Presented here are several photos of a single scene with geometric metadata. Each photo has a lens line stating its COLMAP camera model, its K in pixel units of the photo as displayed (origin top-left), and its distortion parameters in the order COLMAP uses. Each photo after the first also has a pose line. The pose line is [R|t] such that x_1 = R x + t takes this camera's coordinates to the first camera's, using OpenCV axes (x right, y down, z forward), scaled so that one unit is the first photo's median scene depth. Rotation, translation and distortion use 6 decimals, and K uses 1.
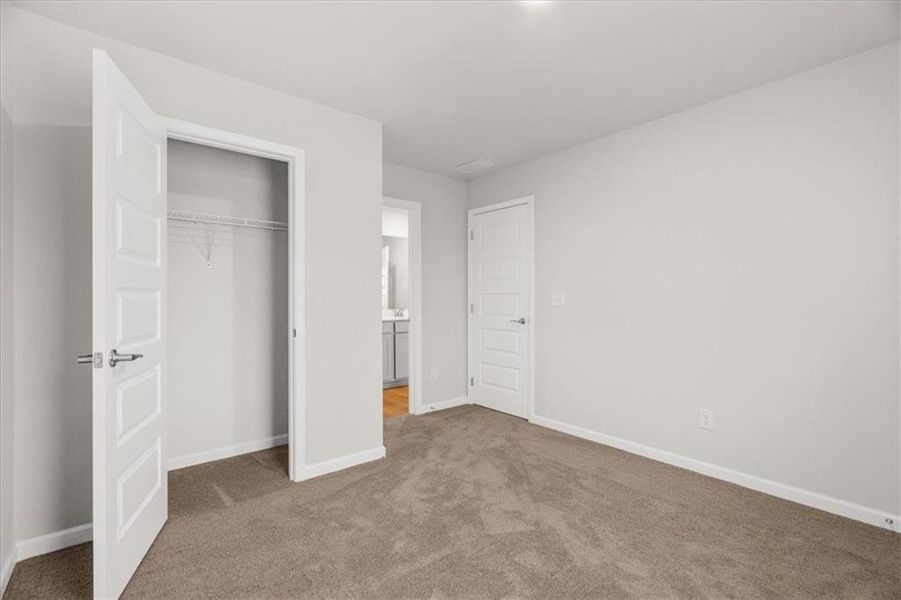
lens RADIAL K [[401.1, 0, 449.9], [0, 401.1, 302.8], [0, 0, 1]] dist [-0.007007, 0.001353]
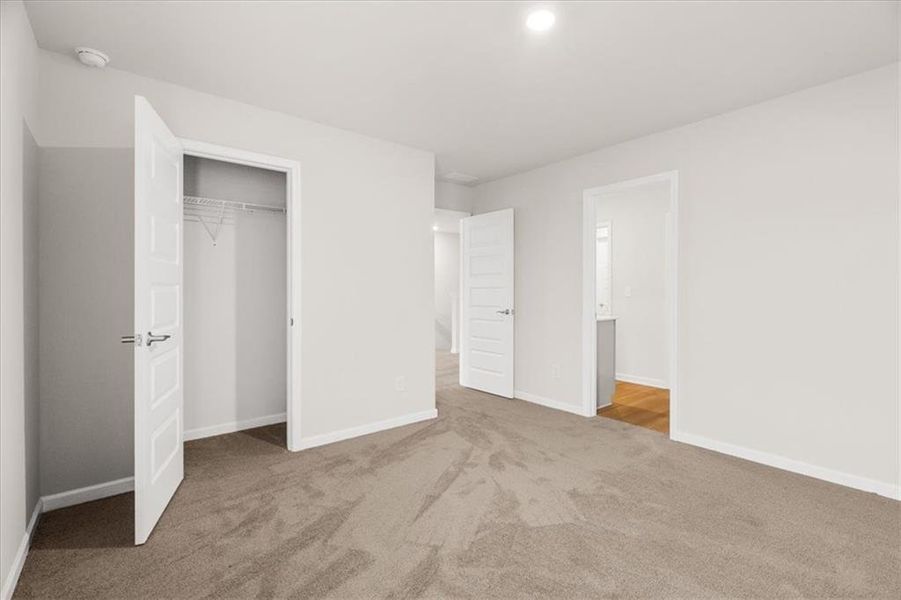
lens RADIAL K [[401.1, 0, 451.1], [0, 401.1, 293.6], [0, 0, 1]] dist [-0.007007, 0.001353]
pose [[0.999957, -0.000800, 0.009271, 0.074836], [0.000822, 0.999997, -0.002426, -0.001052], [-0.009269, 0.002434, 0.999954, -0.198612]]
